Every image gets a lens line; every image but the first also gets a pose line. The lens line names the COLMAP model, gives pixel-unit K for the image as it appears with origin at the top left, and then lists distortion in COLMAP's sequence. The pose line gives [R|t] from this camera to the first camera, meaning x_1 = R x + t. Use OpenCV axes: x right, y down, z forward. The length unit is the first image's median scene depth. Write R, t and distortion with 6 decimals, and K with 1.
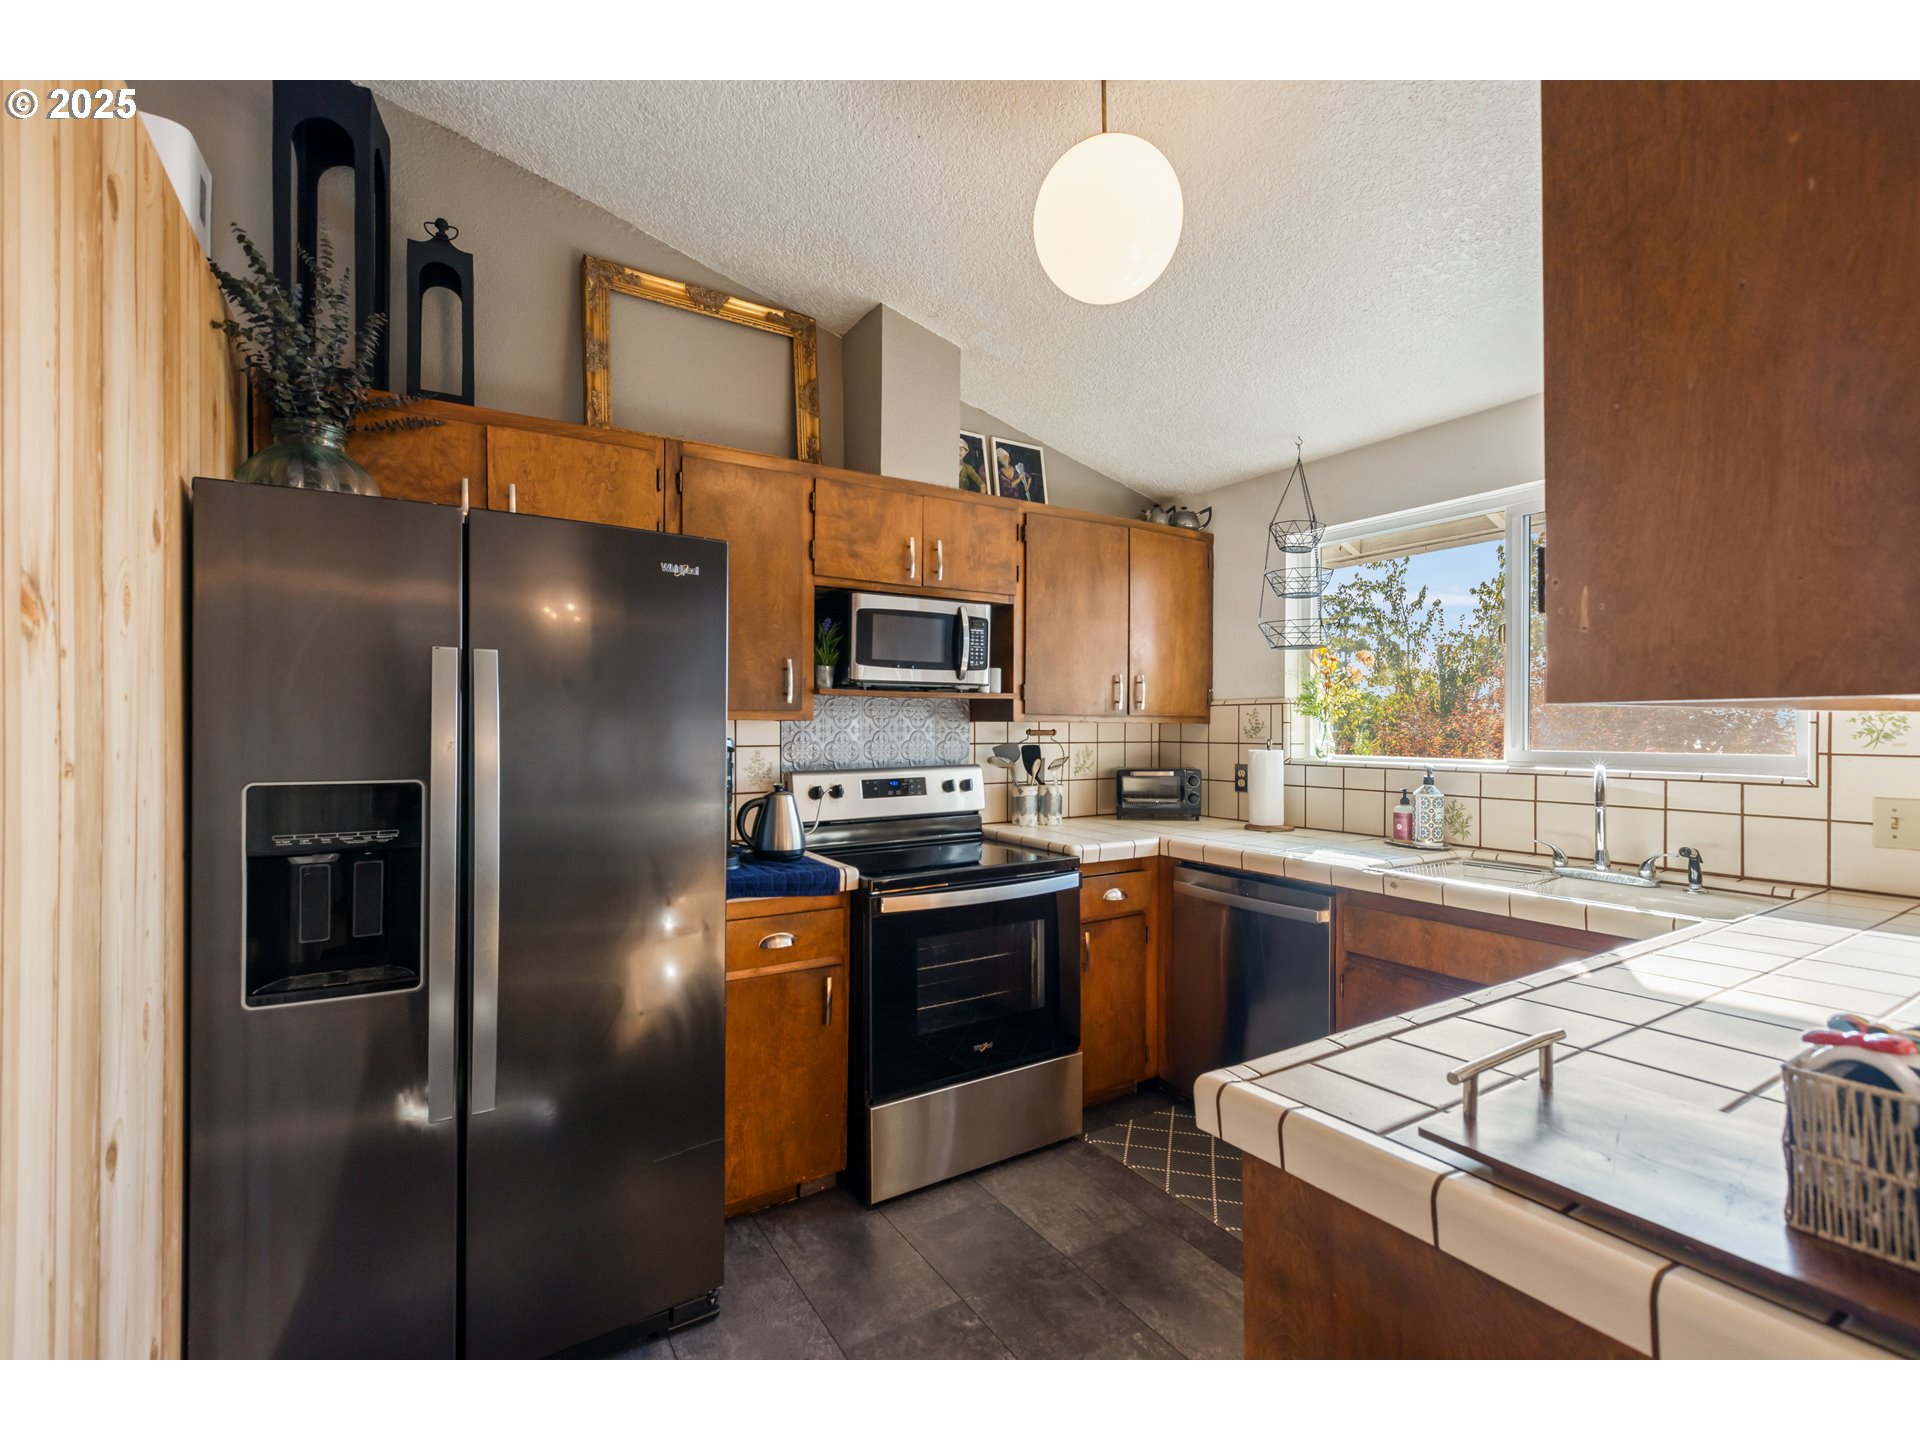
lens RADIAL K [[863.3, 0, 960.0], [0, 863.3, 720.0], [0, 0, 1]] dist [-0.001135, -0.000290]
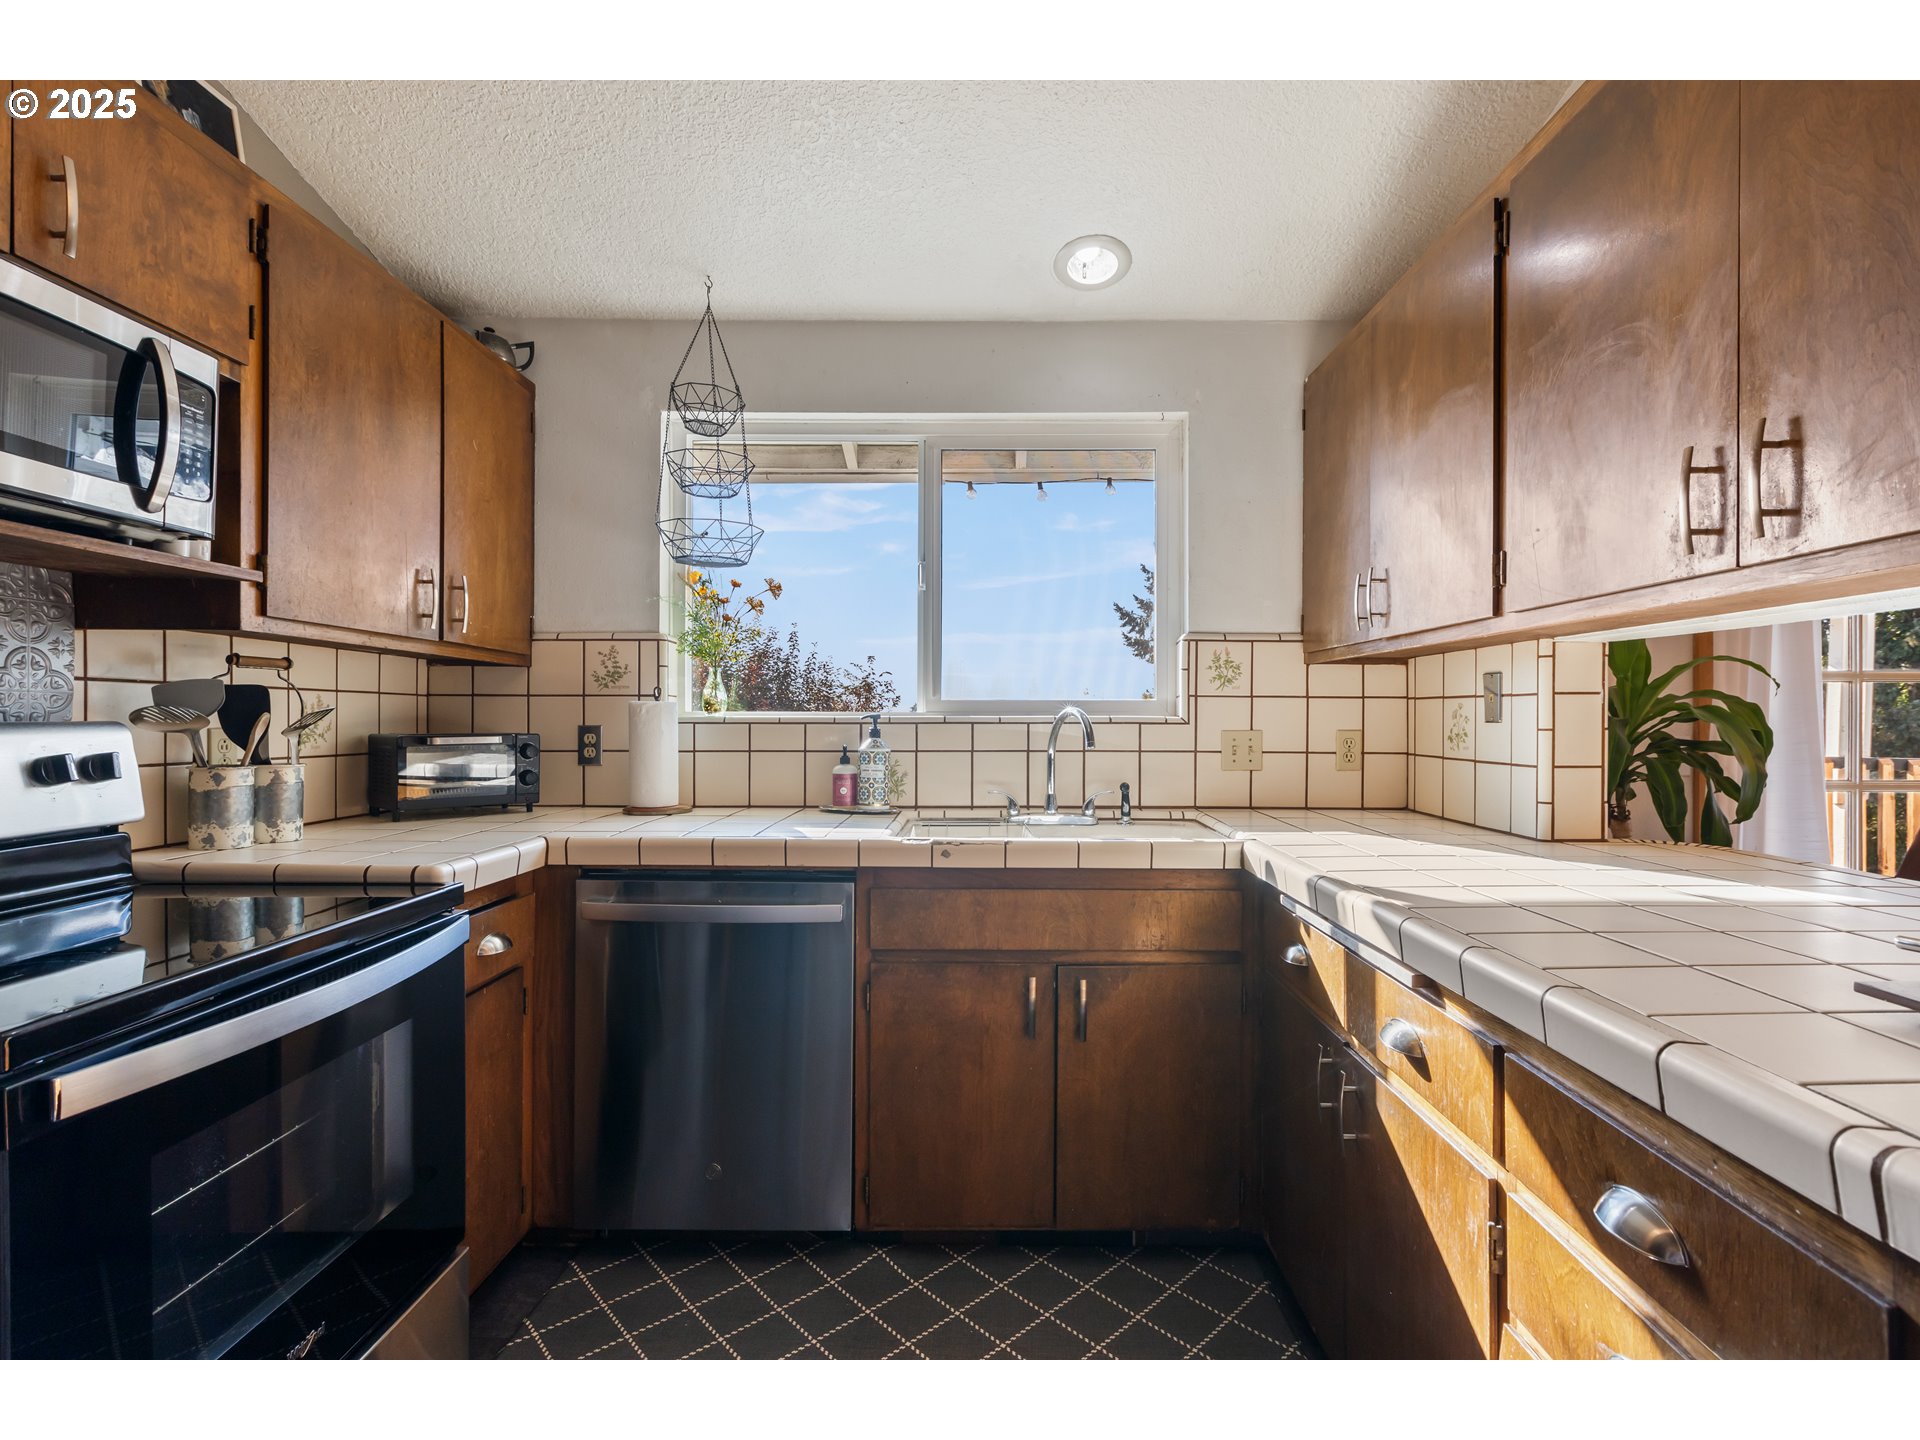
lens RADIAL K [[916.5, 0, 967.8], [0, 916.5, 727.9], [0, 0, 1]] dist [-0.000199, -0.000315]
pose [[0.534125, -0.005212, 0.845390, -0.151116], [-0.008519, 0.999897, 0.011547, 0.046740], [-0.845363, -0.013369, 0.534025, 0.384762]]
